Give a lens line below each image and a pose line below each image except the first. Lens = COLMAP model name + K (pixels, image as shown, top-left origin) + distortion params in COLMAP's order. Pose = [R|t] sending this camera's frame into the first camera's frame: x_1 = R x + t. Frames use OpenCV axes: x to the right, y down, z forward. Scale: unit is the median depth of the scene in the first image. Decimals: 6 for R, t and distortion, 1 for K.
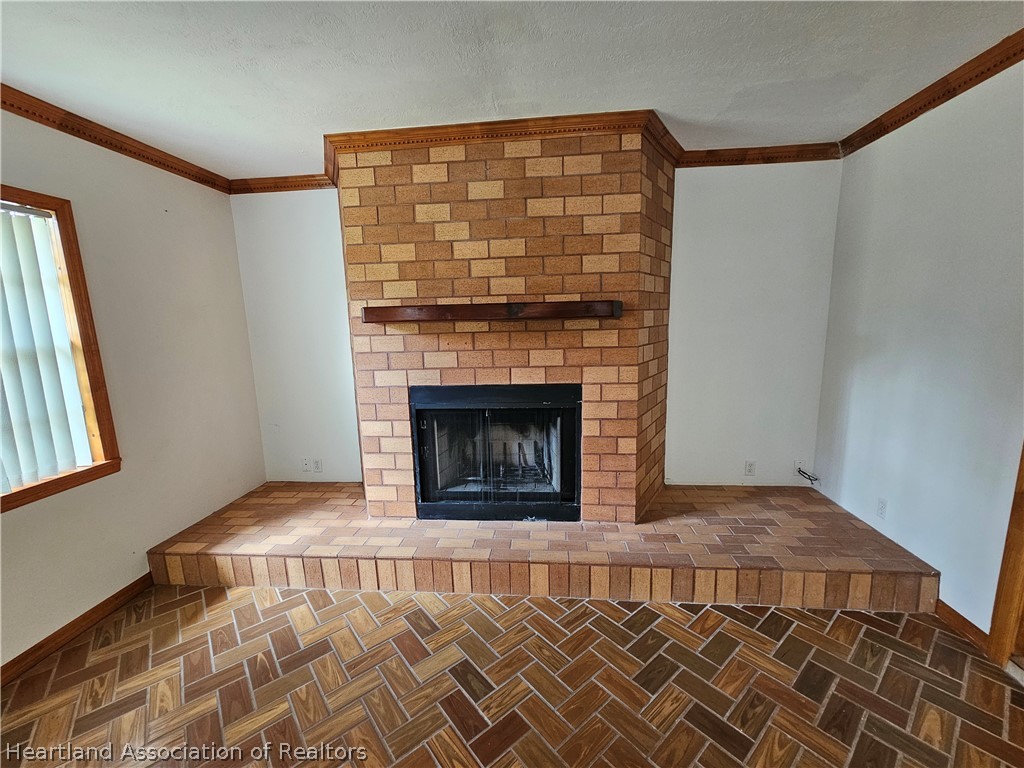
lens RADIAL K [[420.7, 0, 511.4], [0, 420.7, 380.5], [0, 0, 1]] dist [-0.002326, 0.000474]
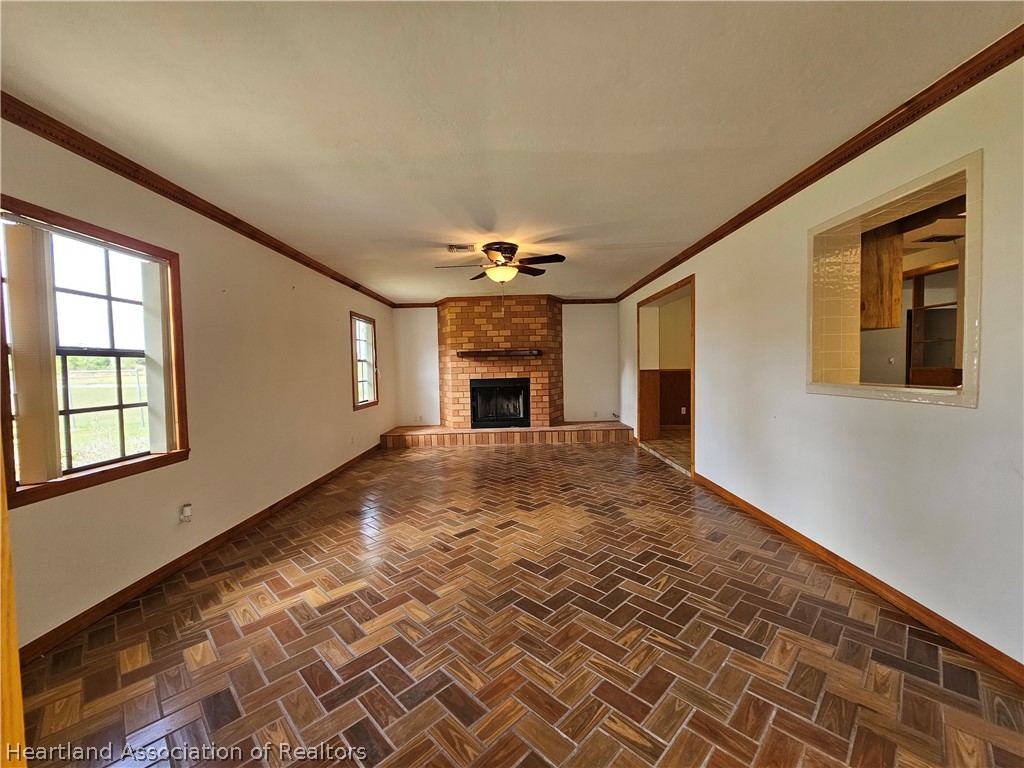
lens RADIAL K [[420.7, 0, 509.9], [0, 420.7, 381.6], [0, 0, 1]] dist [-0.002326, 0.000474]
pose [[0.996884, 0.000268, 0.078877, -0.204263], [0.009199, 0.992775, -0.119638, 0.381869], [-0.078340, 0.119991, 0.989679, -1.886410]]
